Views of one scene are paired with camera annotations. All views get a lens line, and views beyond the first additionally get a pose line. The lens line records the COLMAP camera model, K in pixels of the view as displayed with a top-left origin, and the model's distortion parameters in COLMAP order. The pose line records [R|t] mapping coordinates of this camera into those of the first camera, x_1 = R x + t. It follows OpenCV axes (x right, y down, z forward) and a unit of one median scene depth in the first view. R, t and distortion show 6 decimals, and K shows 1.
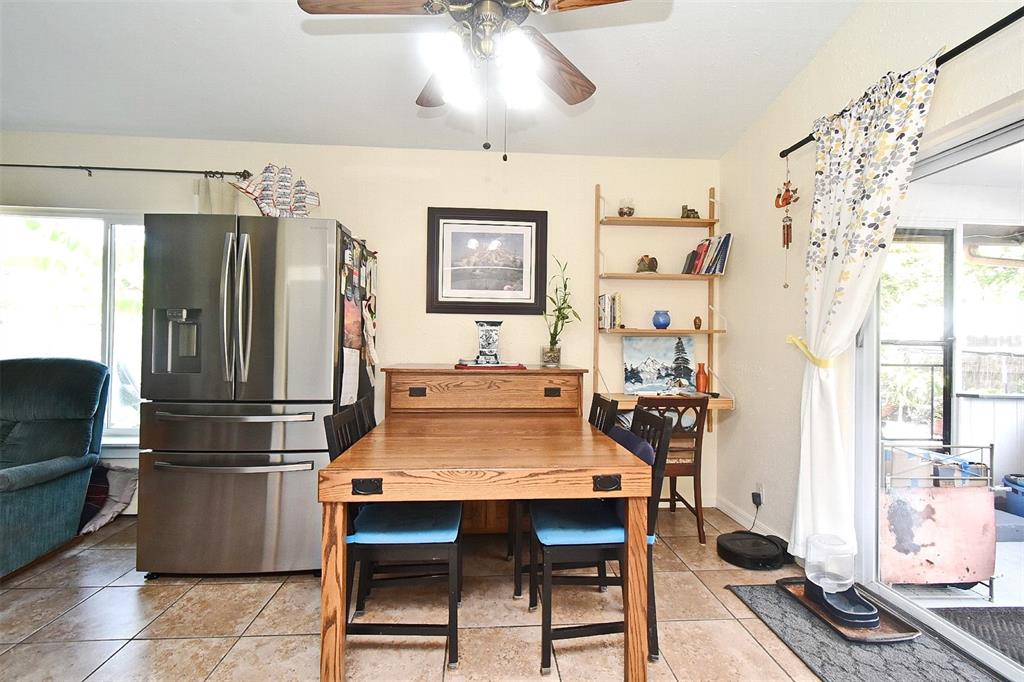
lens RADIAL K [[454.5, 0, 518.9], [0, 454.5, 337.2], [0, 0, 1]] dist [0.001205, -0.000148]
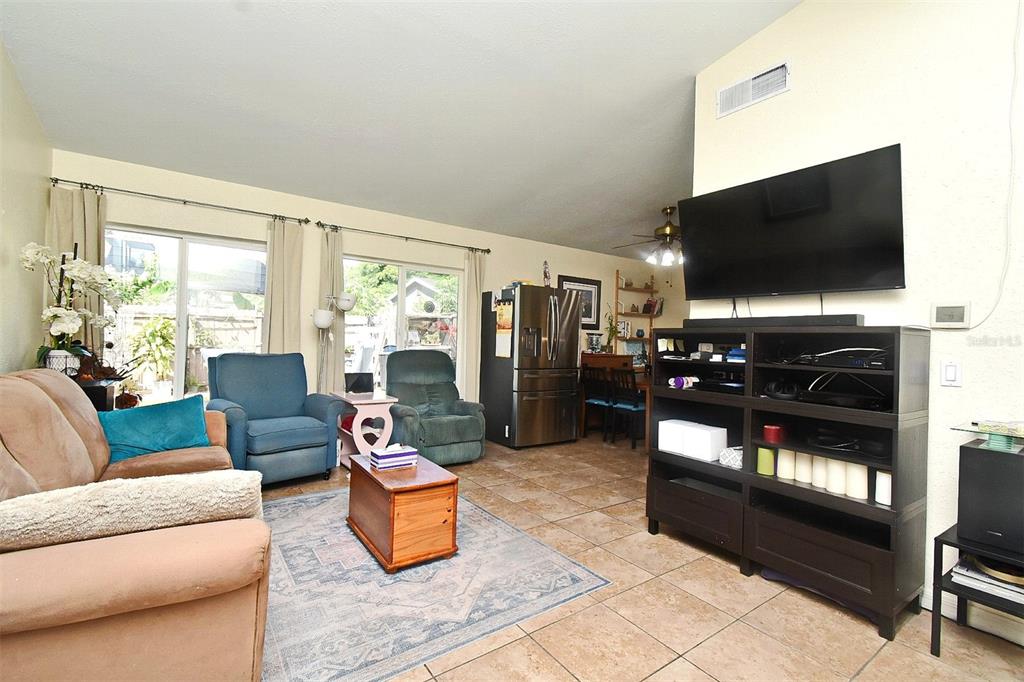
lens RADIAL K [[447.9, 0, 512.0], [0, 447.9, 341.0], [0, 0, 1]] dist [0.001163, 0.000099]
pose [[0.857250, 0.010073, 0.514802, -1.375850], [-0.021325, 0.999645, 0.015951, -0.022150], [-0.514459, -0.024652, 0.857161, -0.584574]]
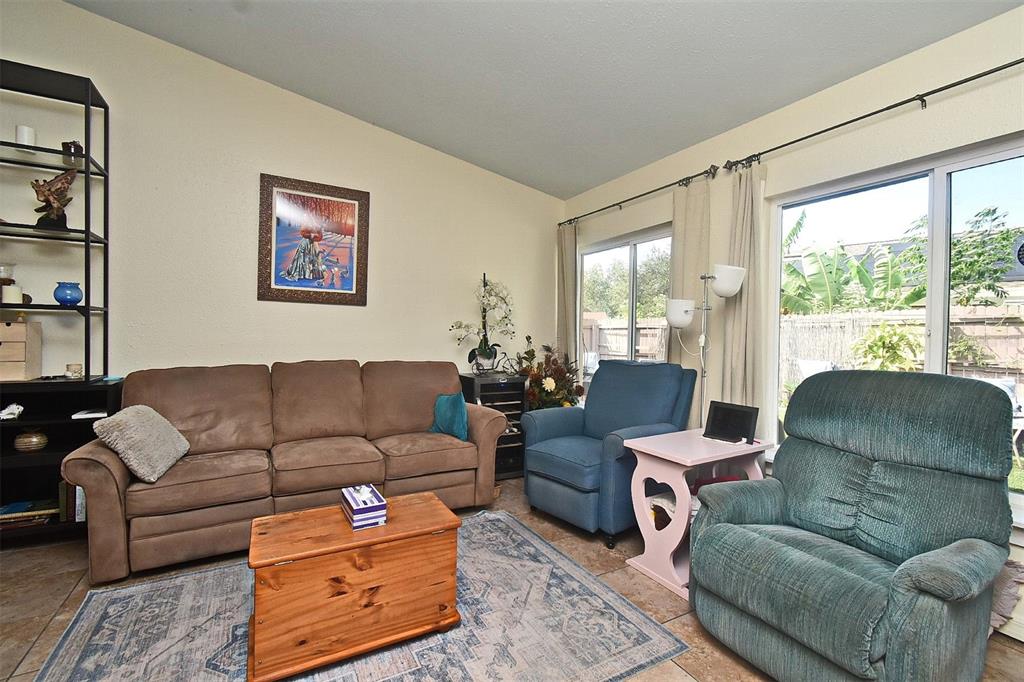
lens RADIAL K [[455.6, 0, 525.0], [0, 455.6, 340.9], [0, 0, 1]] dist [-0.000940, -0.000954]
pose [[0.420291, 0.005488, -0.907373, -0.549022], [-0.000084, 0.999982, 0.006009, -0.006160], [0.907389, -0.002449, 0.420284, 0.146305]]
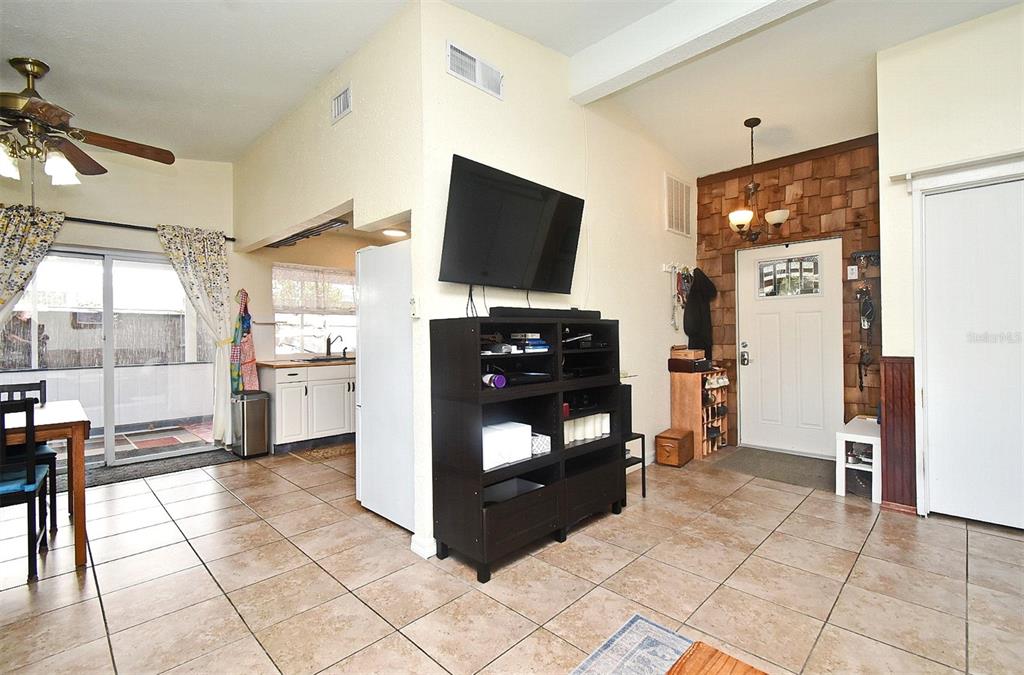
lens RADIAL K [[456.9, 0, 512.0], [0, 456.9, 337.5], [0, 0, 1]] dist [0.002663, -0.000229]
pose [[-0.654164, -0.009965, 0.756287, -1.234788], [-0.005829, 0.999950, 0.008133, -0.013179], [-0.756330, 0.000912, -0.654190, 0.418551]]
